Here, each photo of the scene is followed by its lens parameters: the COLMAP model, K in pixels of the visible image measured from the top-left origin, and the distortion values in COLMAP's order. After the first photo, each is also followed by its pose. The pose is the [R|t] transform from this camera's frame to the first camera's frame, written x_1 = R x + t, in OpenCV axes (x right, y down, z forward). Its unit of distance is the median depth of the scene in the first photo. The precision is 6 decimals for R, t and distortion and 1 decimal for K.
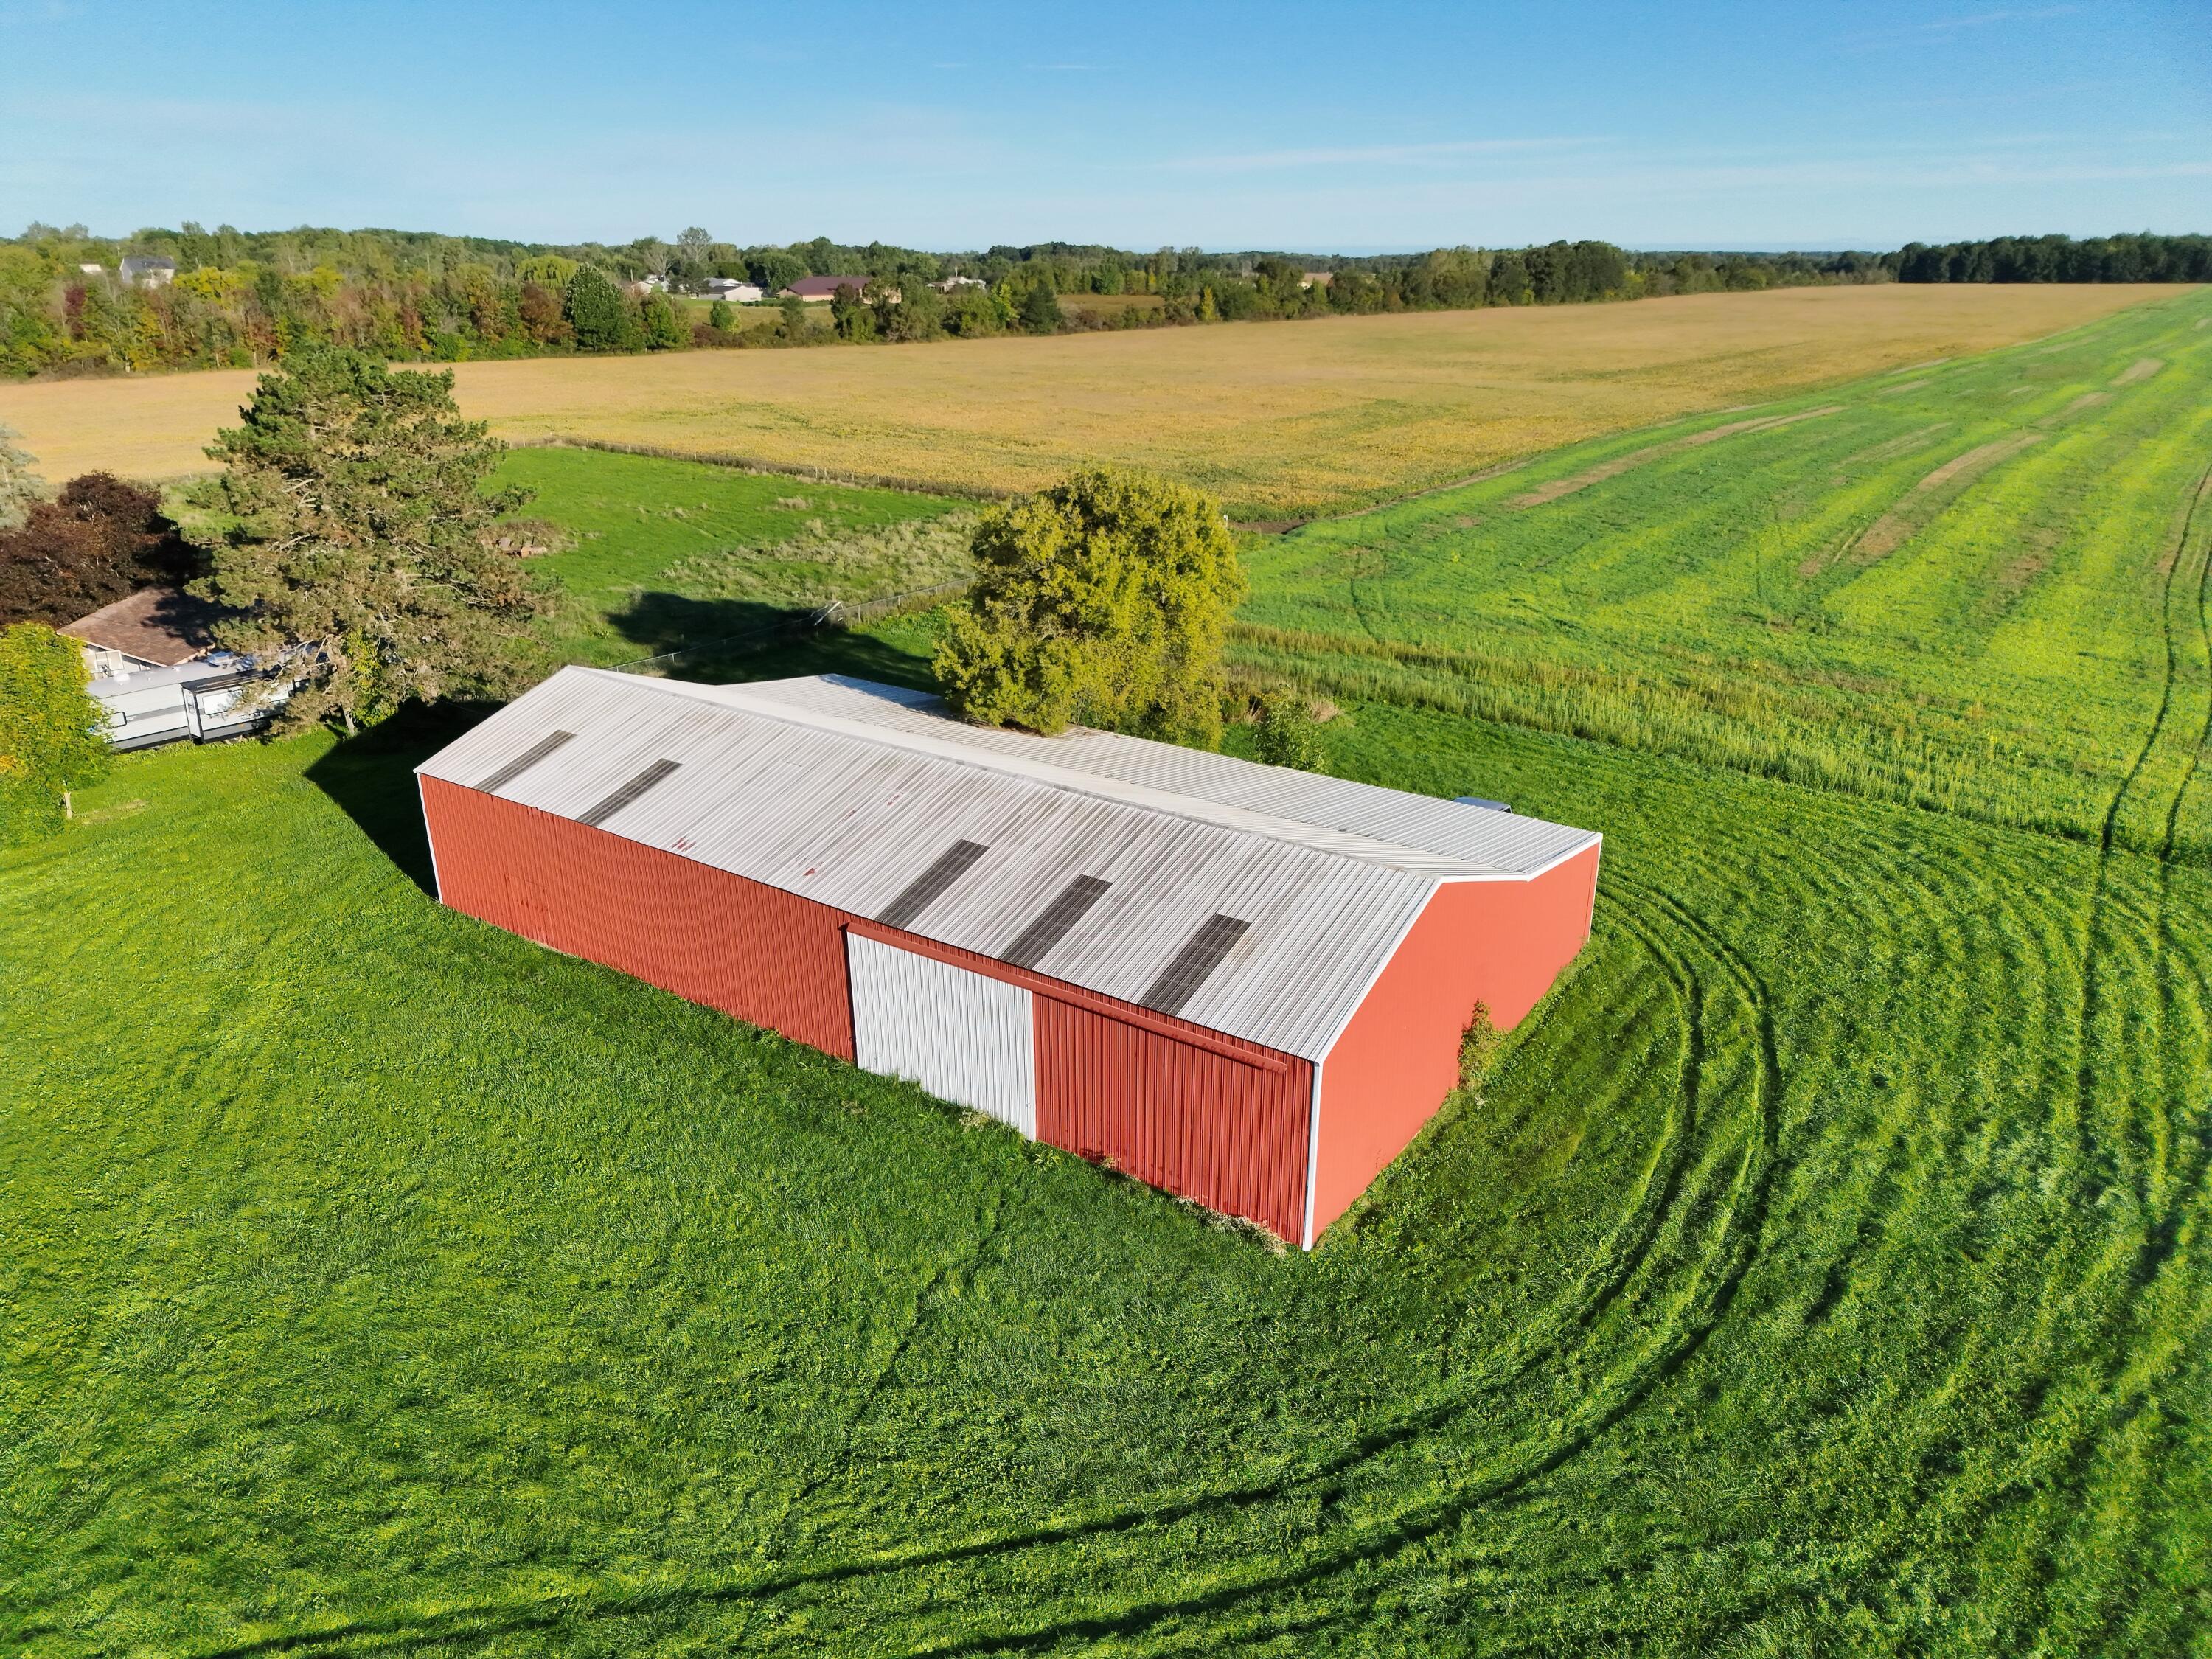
lens RADIAL K [[1567.0, 0, 1102.5], [0, 1567.0, 798.4], [0, 0, 1]] dist [0.067419, -0.055581]
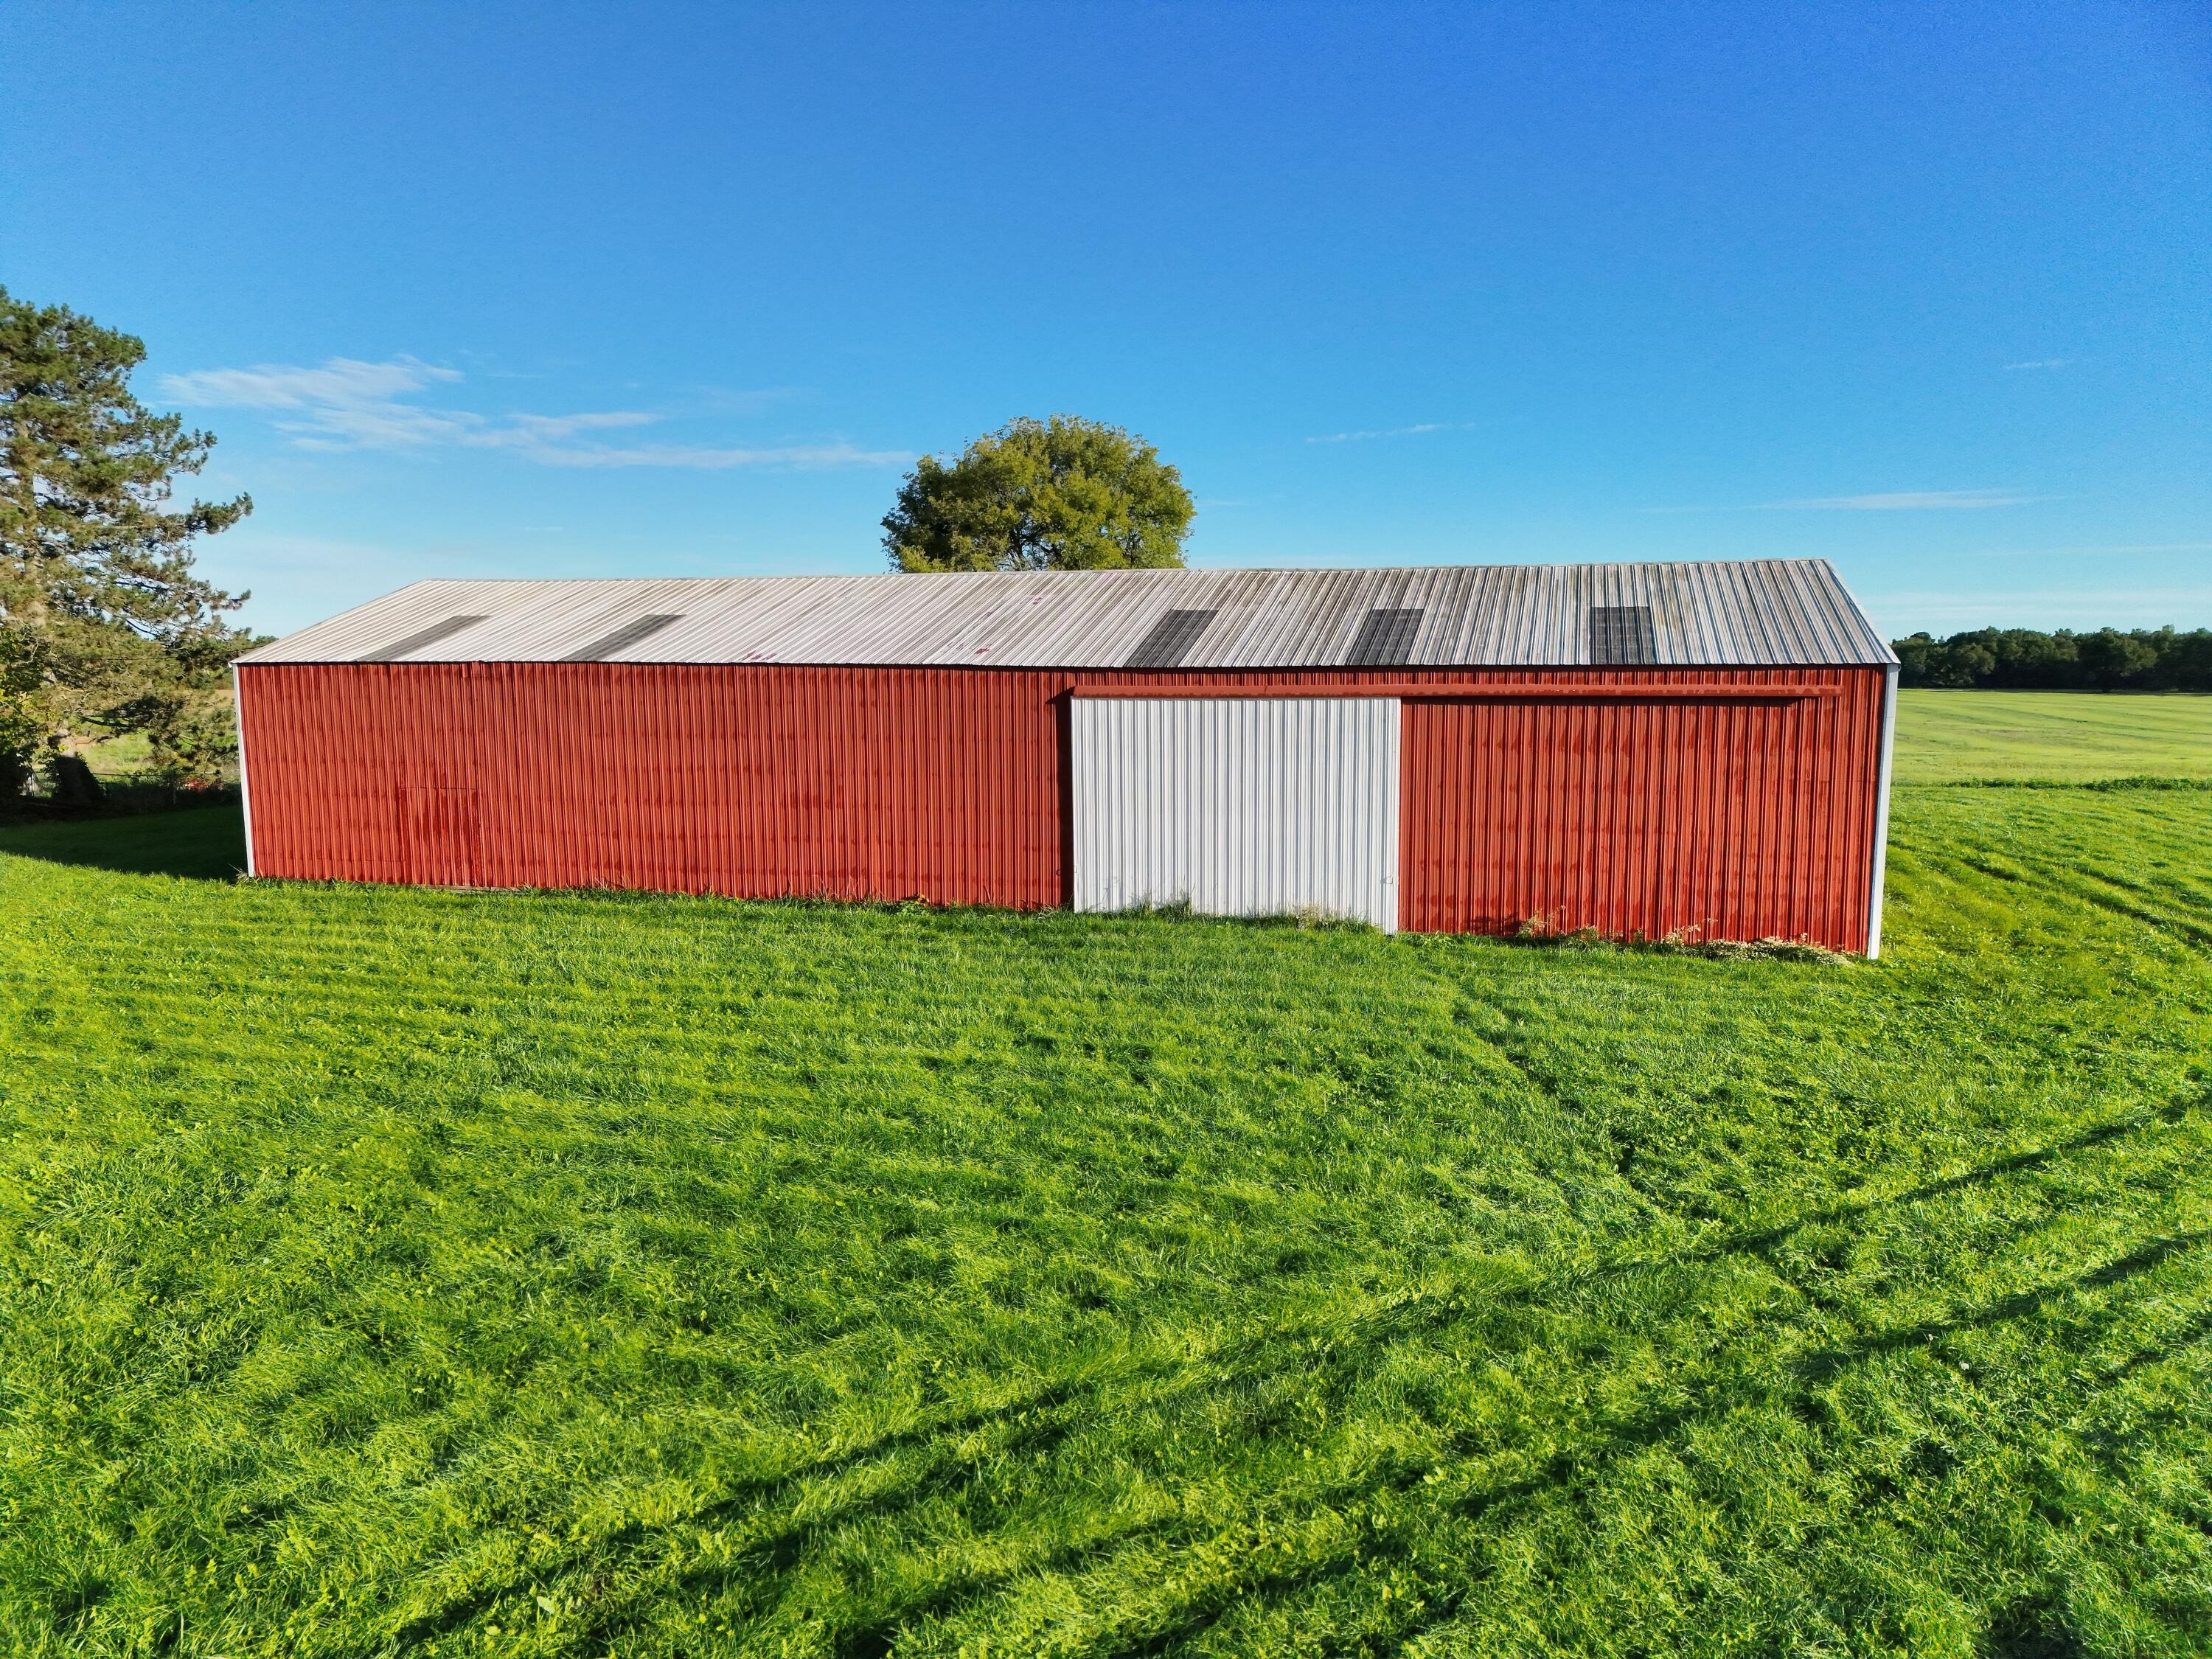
lens RADIAL K [[1532.5, 0, 1106.0], [0, 1532.5, 829.5], [0, 0, 1]] dist [0.111419, -0.143229]
pose [[0.945695, -0.034806, 0.323186, -0.302125], [0.109180, 0.970501, -0.214958, 0.237029], [-0.306171, 0.238570, 0.921598, 0.294339]]
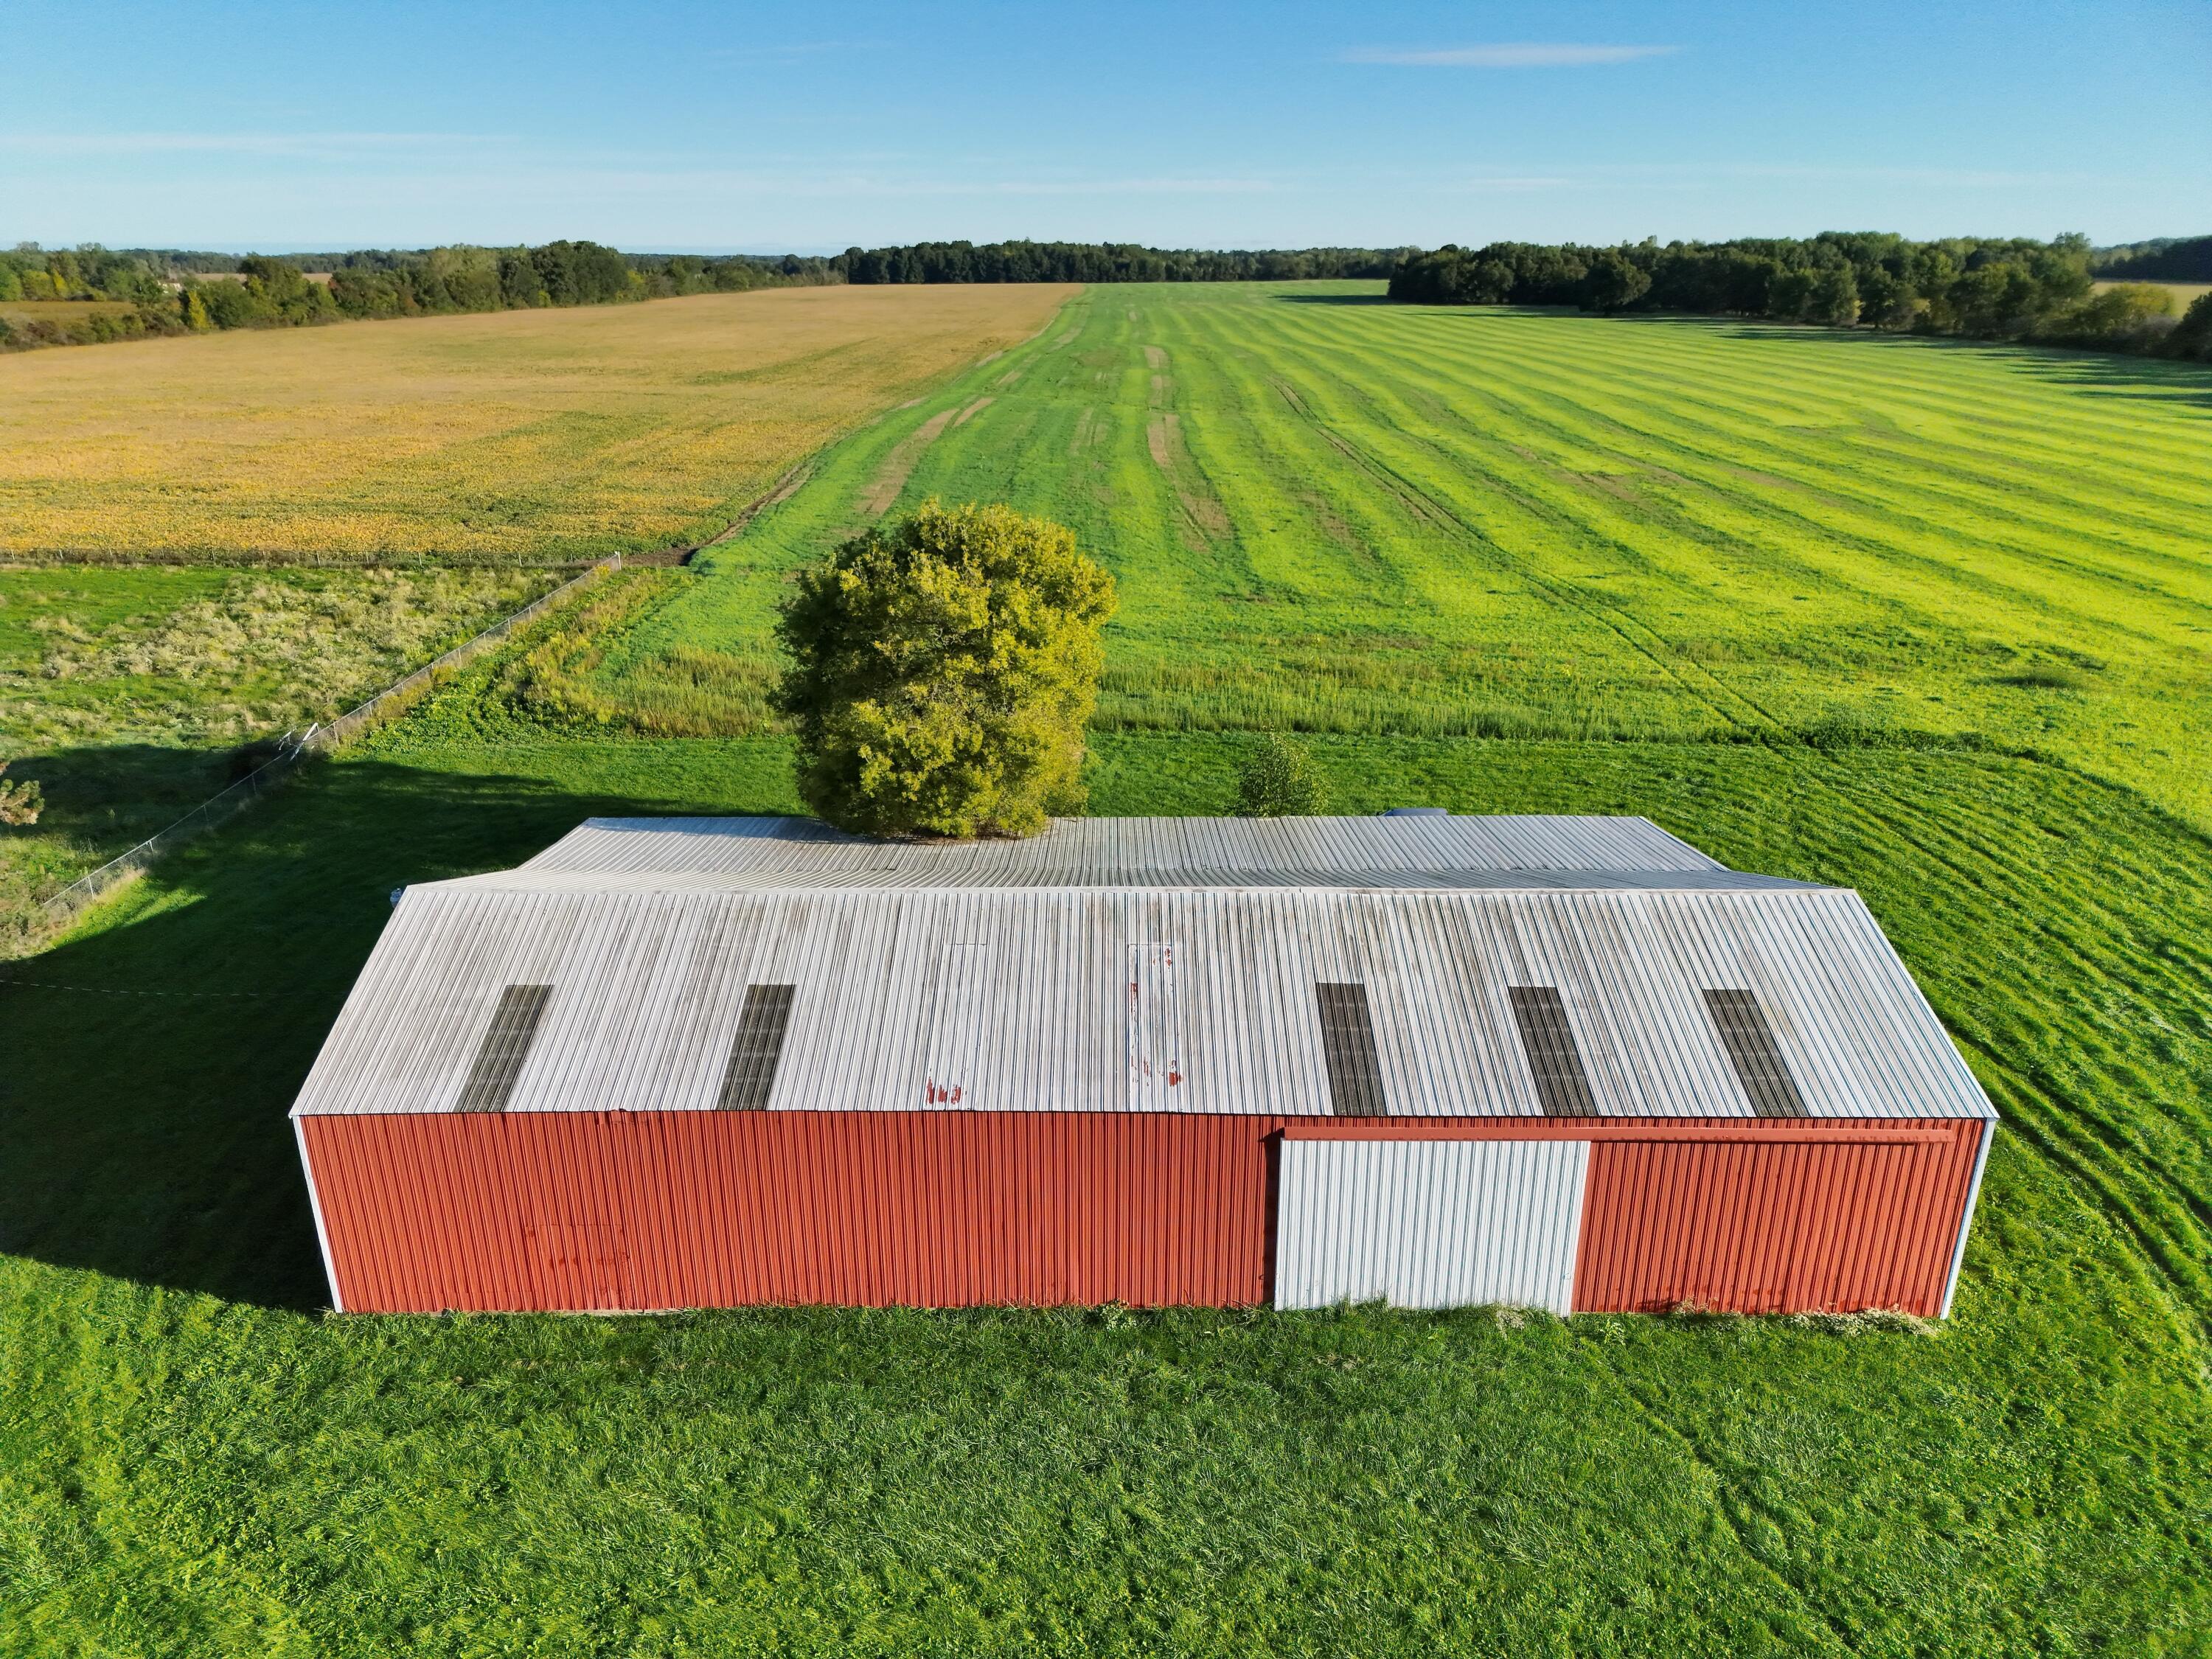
lens RADIAL K [[1545.8, 0, 1106.0], [0, 1545.8, 829.5], [0, 0, 1]] dist [0.081562, -0.082853]
pose [[0.812944, -0.205534, 0.544865, -0.489089], [0.194555, 0.977742, 0.078546, -0.110174], [-0.548881, 0.042153, 0.834837, 0.335462]]
